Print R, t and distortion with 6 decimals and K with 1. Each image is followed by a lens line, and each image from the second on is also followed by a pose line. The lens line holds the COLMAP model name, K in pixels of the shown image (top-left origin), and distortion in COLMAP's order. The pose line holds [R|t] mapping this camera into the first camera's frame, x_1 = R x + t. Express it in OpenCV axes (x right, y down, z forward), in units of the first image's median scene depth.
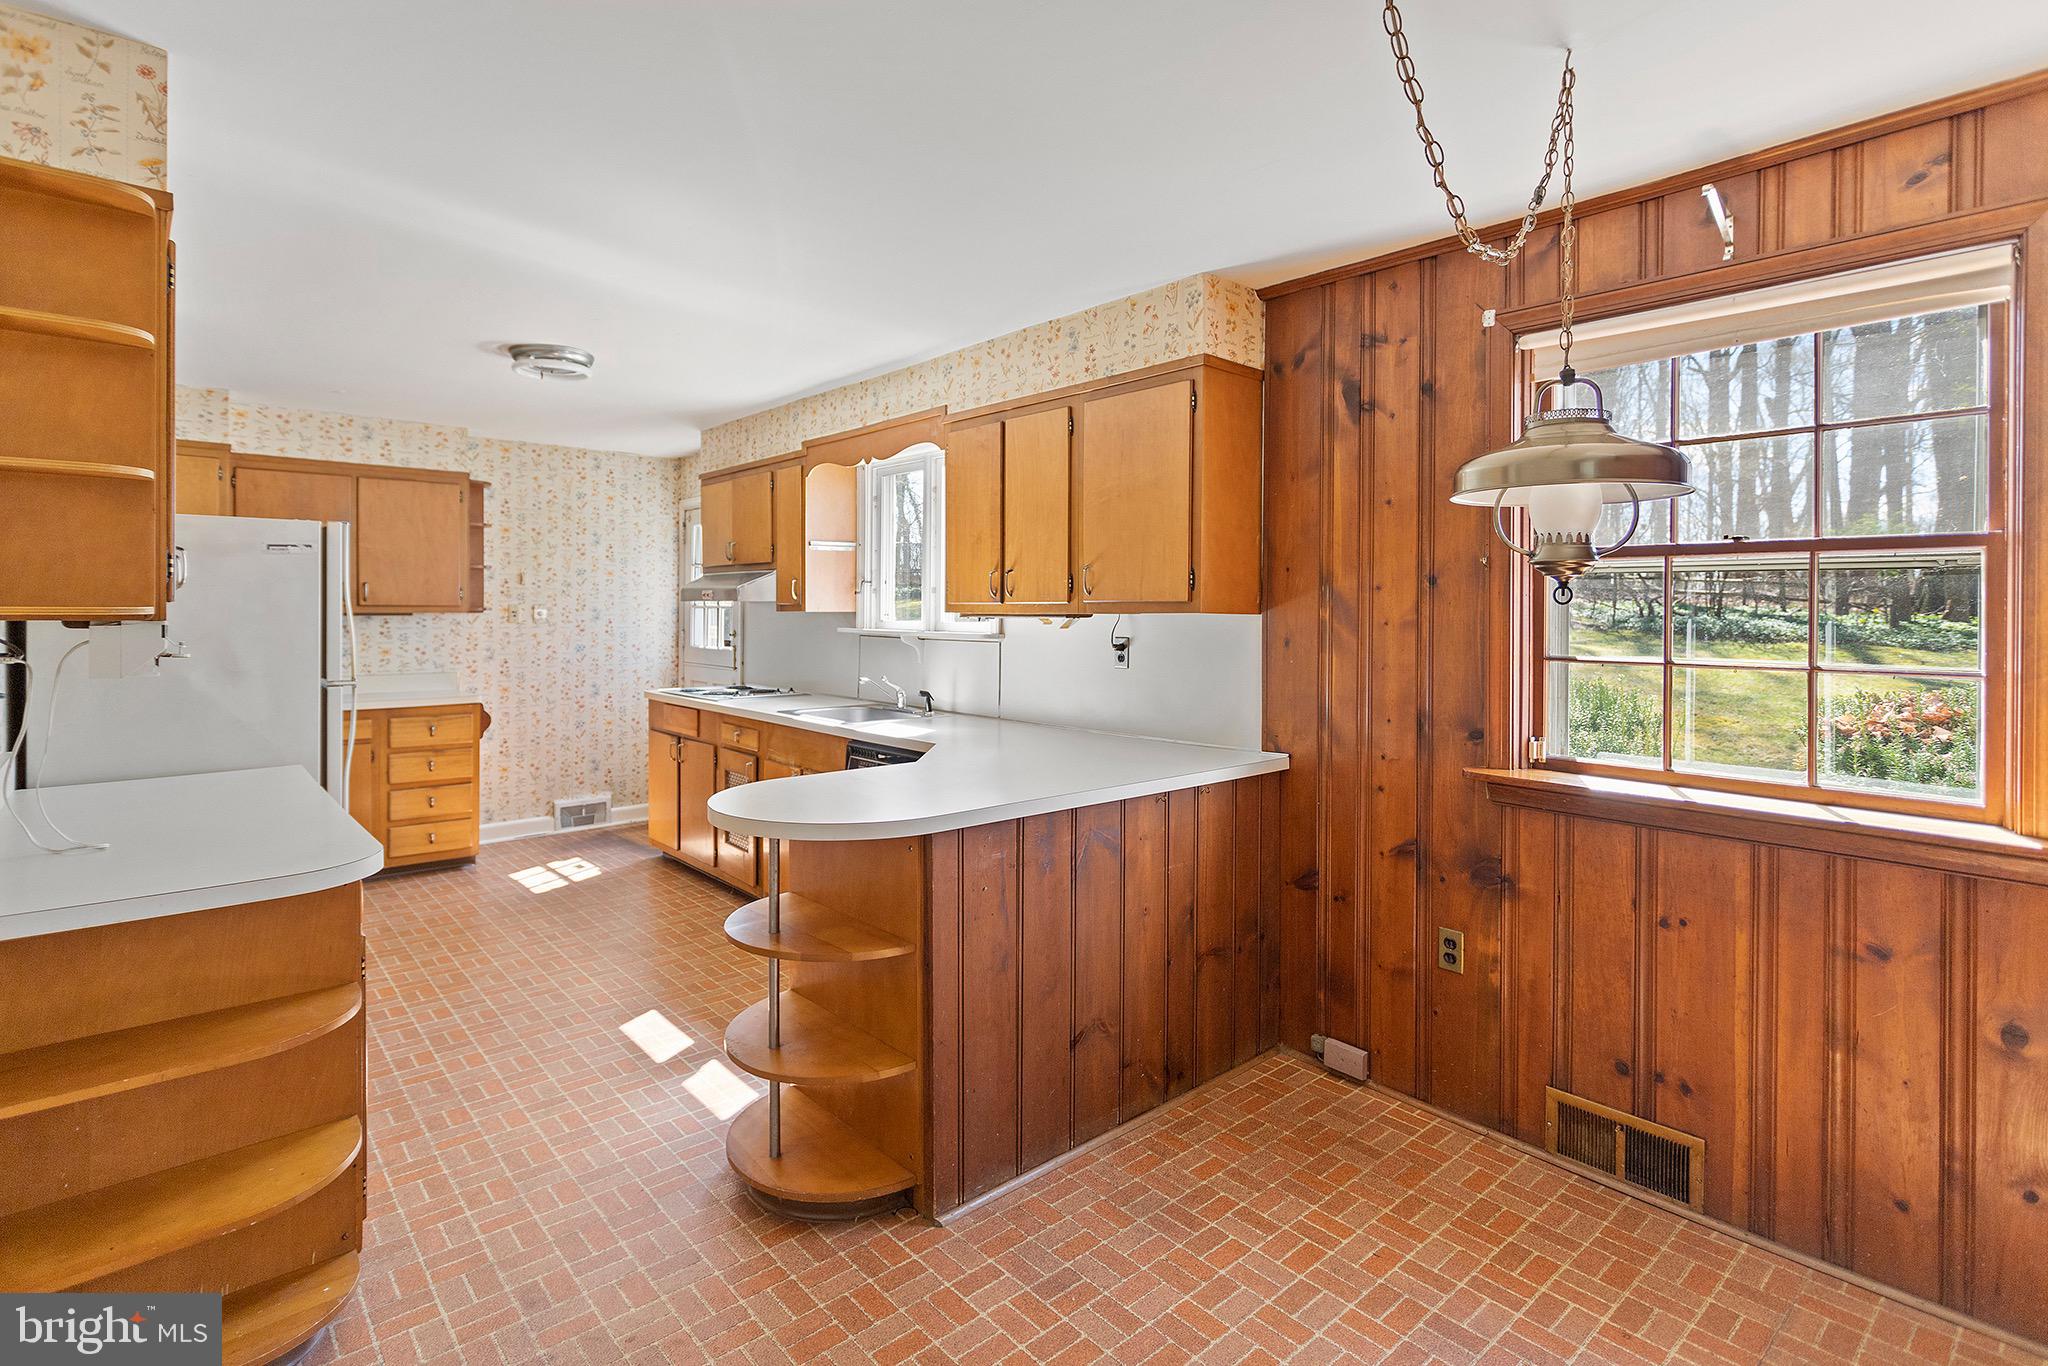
lens RADIAL K [[992.6, 0, 1003.2], [0, 992.6, 611.0], [0, 0, 1]] dist [-0.001457, 0.000735]
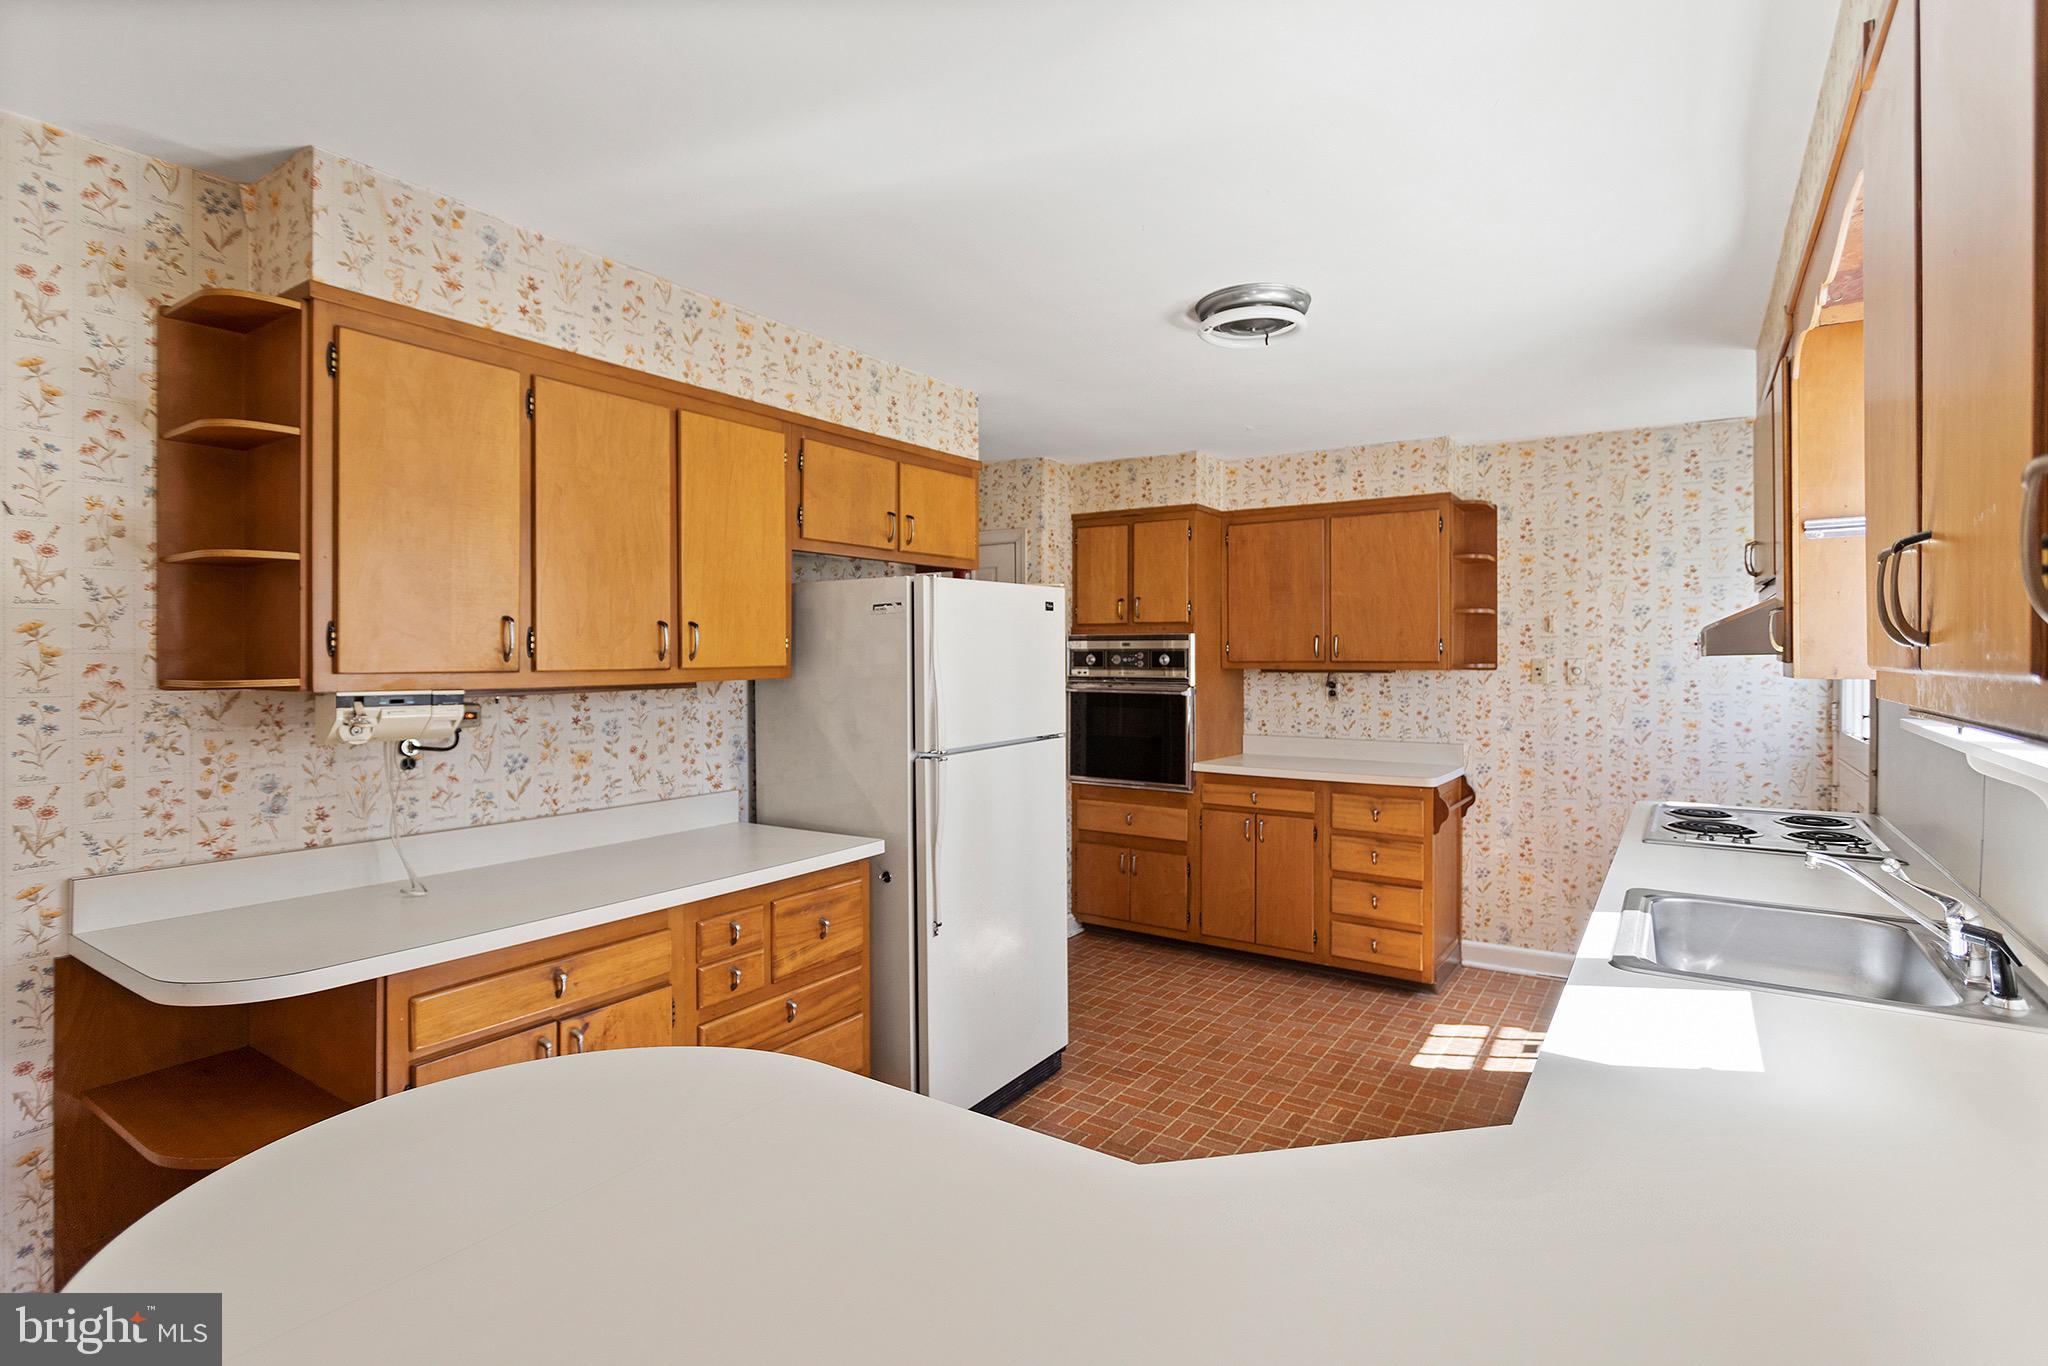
lens RADIAL K [[992.6, 0, 1053.9], [0, 992.6, 655.9], [0, 0, 1]] dist [-0.001457, 0.000735]
pose [[0.285228, -0.002448, -0.958456, 0.127430], [0.002958, 0.999994, -0.001674, -0.009585], [0.958455, -0.002357, 0.285234, 0.481271]]
